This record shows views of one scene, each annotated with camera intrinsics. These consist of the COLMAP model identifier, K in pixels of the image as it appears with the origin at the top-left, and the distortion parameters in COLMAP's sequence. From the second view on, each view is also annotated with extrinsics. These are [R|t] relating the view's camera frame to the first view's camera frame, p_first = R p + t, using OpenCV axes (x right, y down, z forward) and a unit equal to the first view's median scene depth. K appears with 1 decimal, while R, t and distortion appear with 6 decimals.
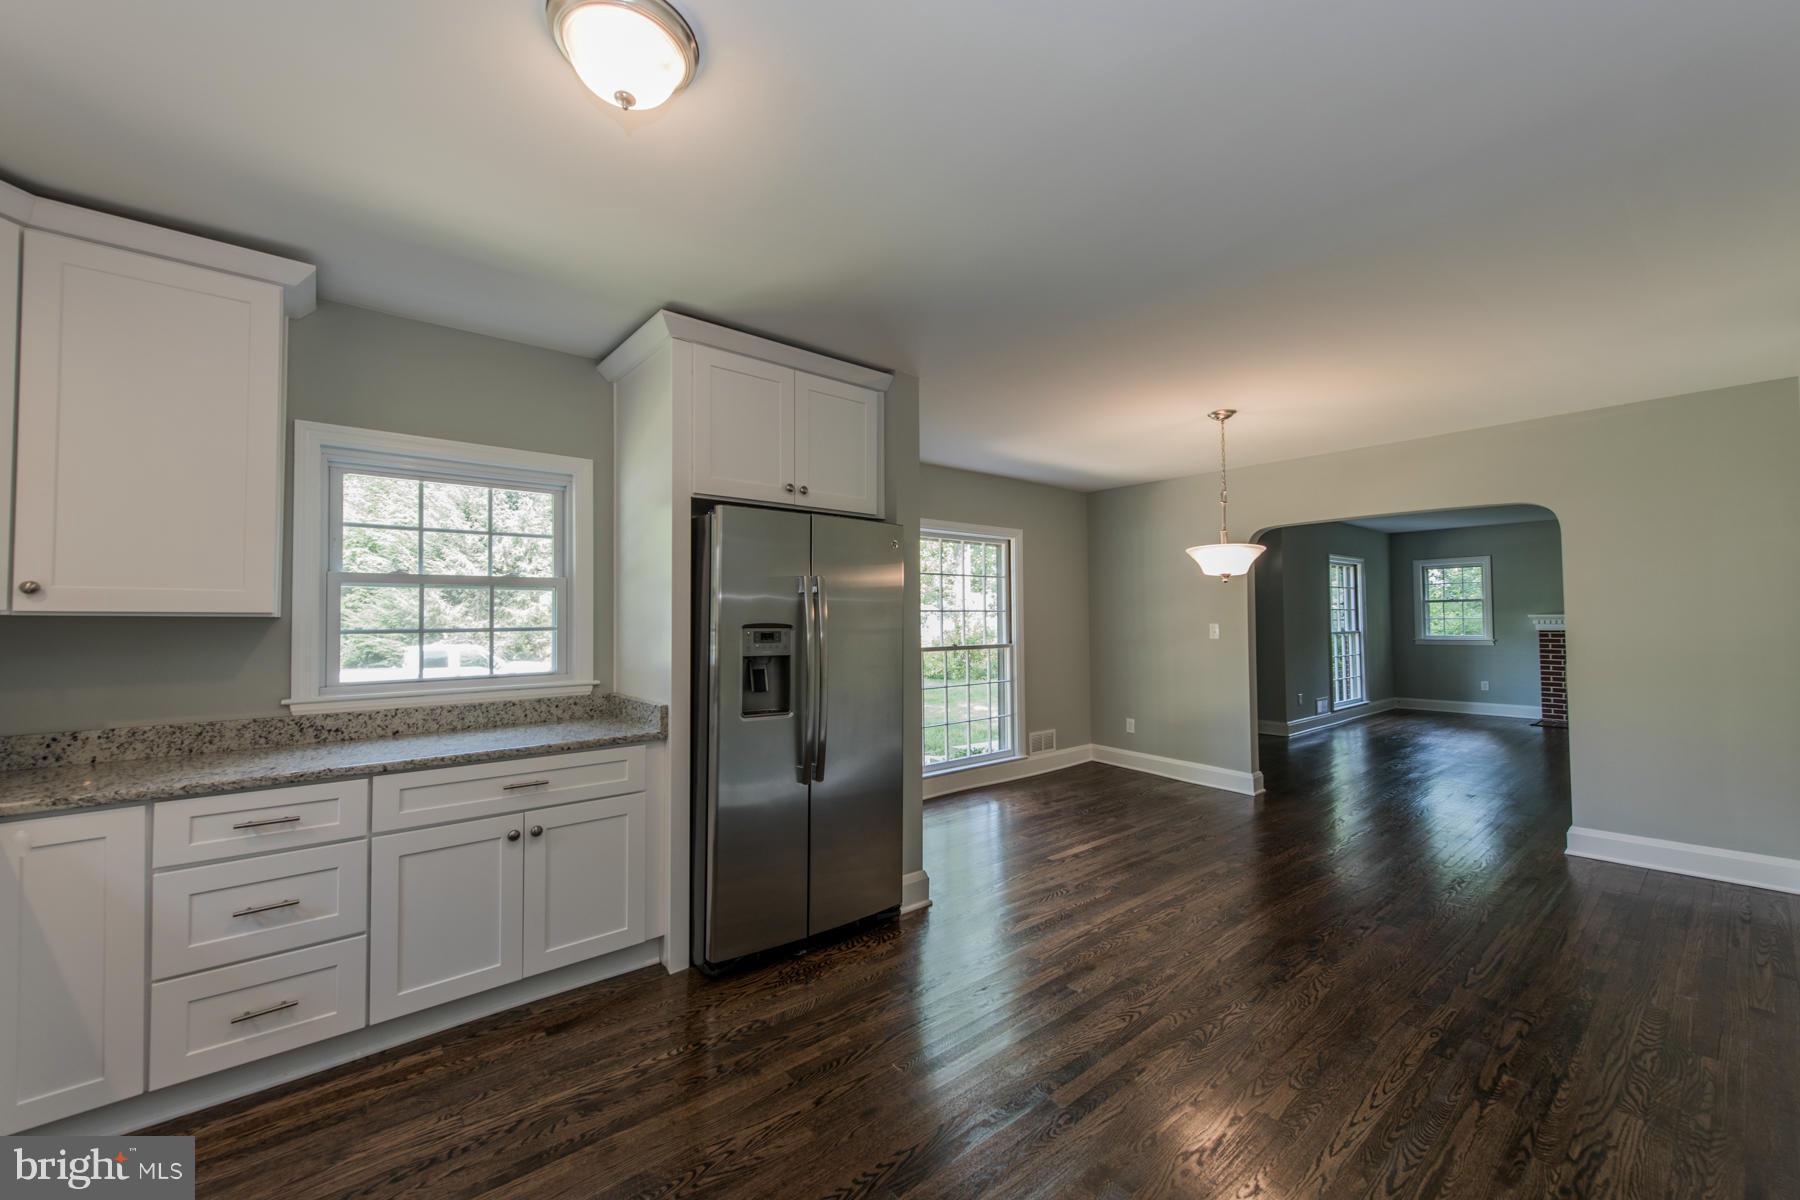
lens RADIAL K [[703.9, 0, 904.3], [0, 703.9, 603.8], [0, 0, 1]] dist [0.018044, -0.005800]
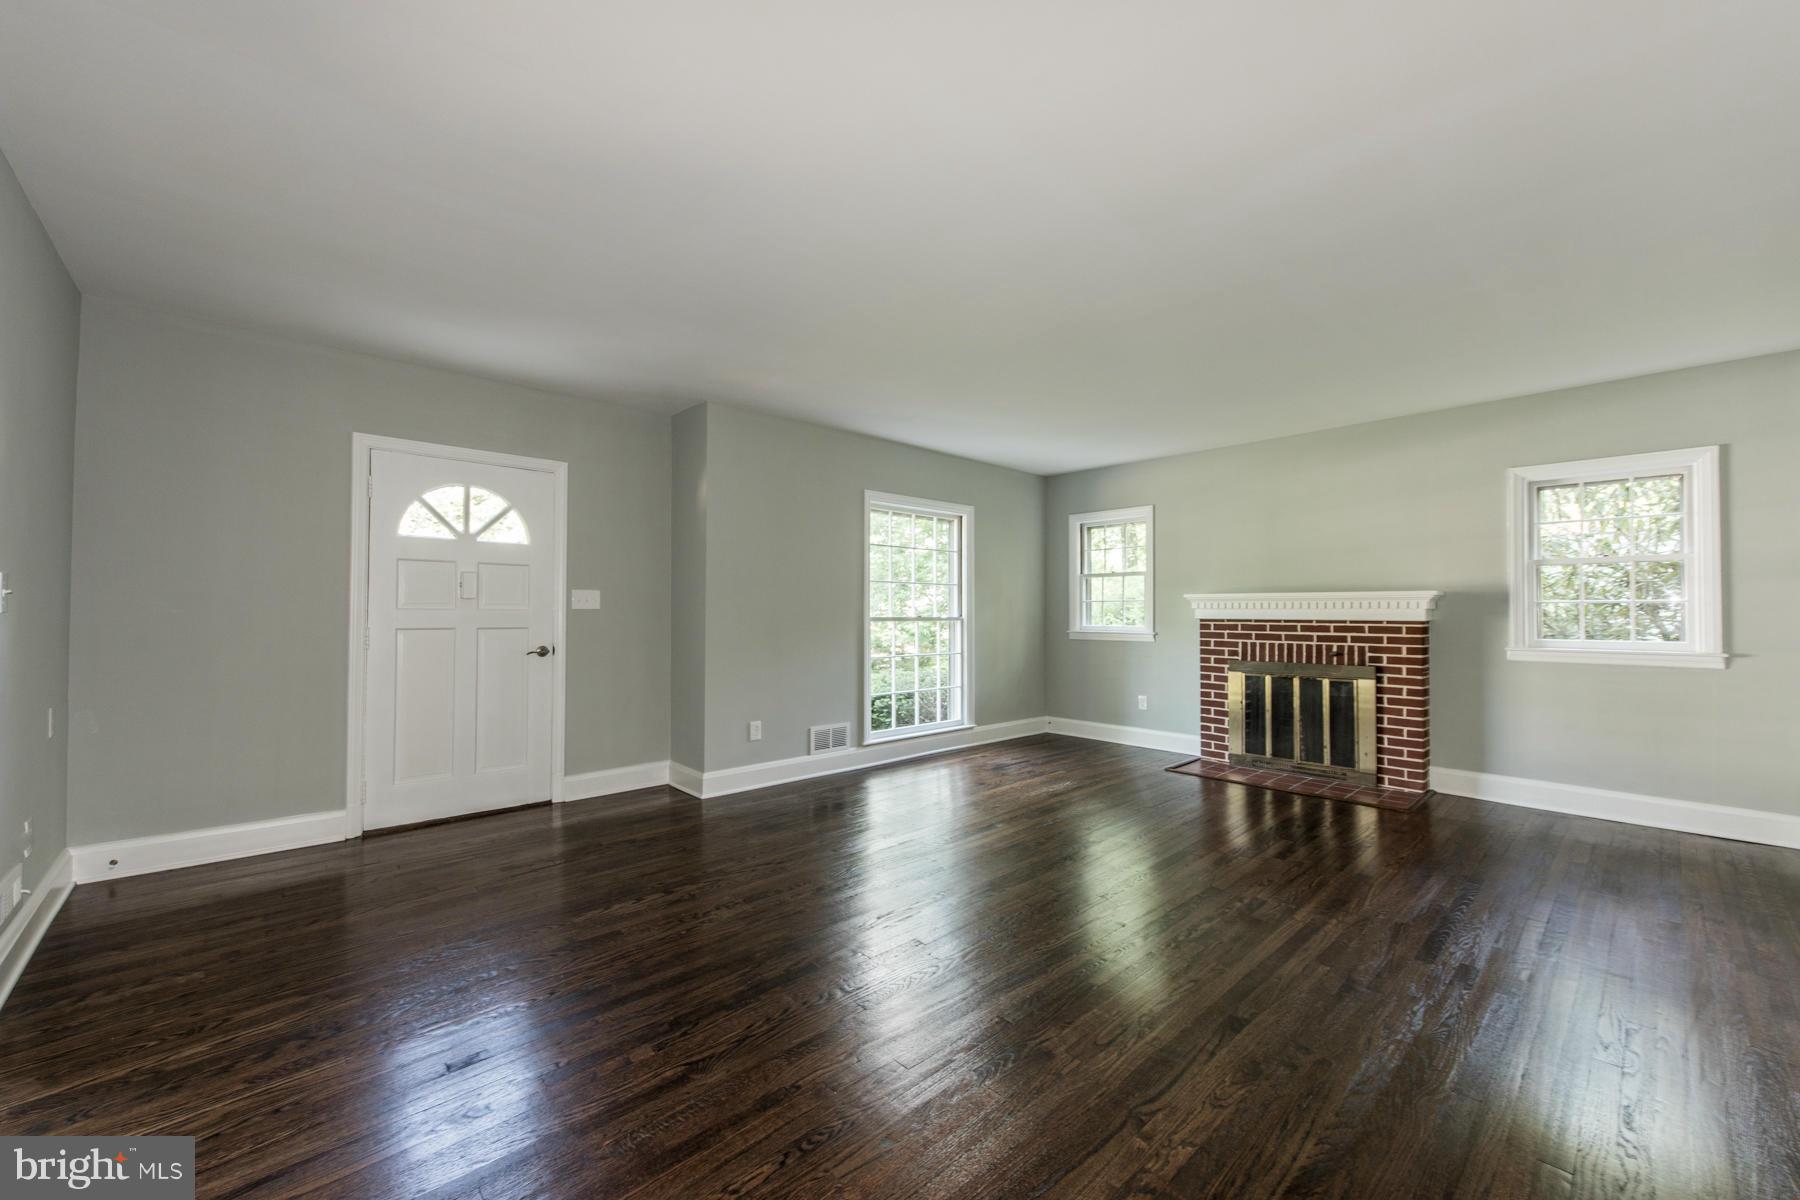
lens RADIAL K [[703.9, 0, 904.3], [0, 703.9, 603.8], [0, 0, 1]] dist [0.018044, -0.005800]
pose [[0.998759, 0.013288, 0.048000, 0.604718], [-0.013902, 0.999825, 0.012488, 0.019822], [-0.047826, -0.013139, 0.998769, 0.383950]]
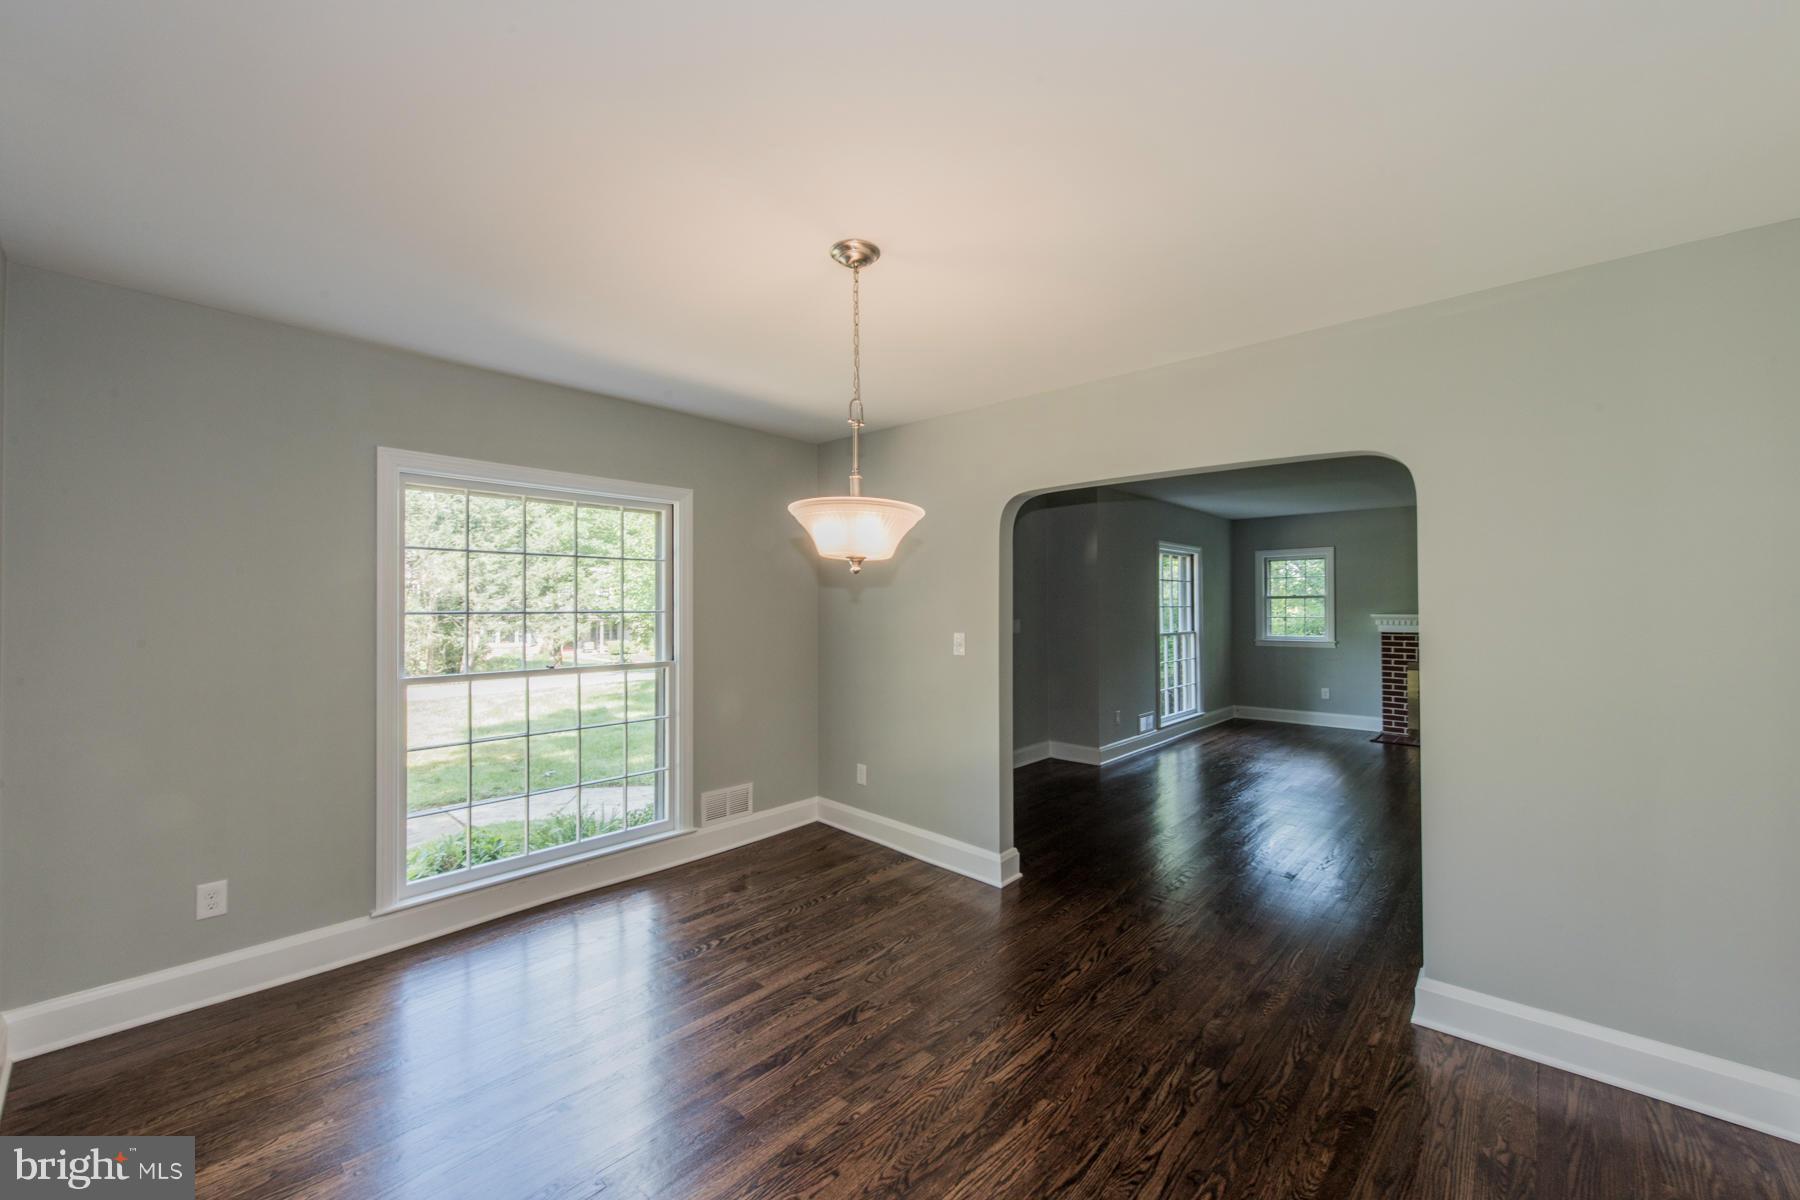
lens RADIAL K [[703.9, 0, 904.3], [0, 703.9, 603.8], [0, 0, 1]] dist [0.018044, -0.005800]
pose [[0.990844, 0.006756, 0.134844, 0.190674], [-0.009200, 0.999804, 0.017517, -0.007634], [-0.134699, -0.018597, 0.990712, 0.213584]]
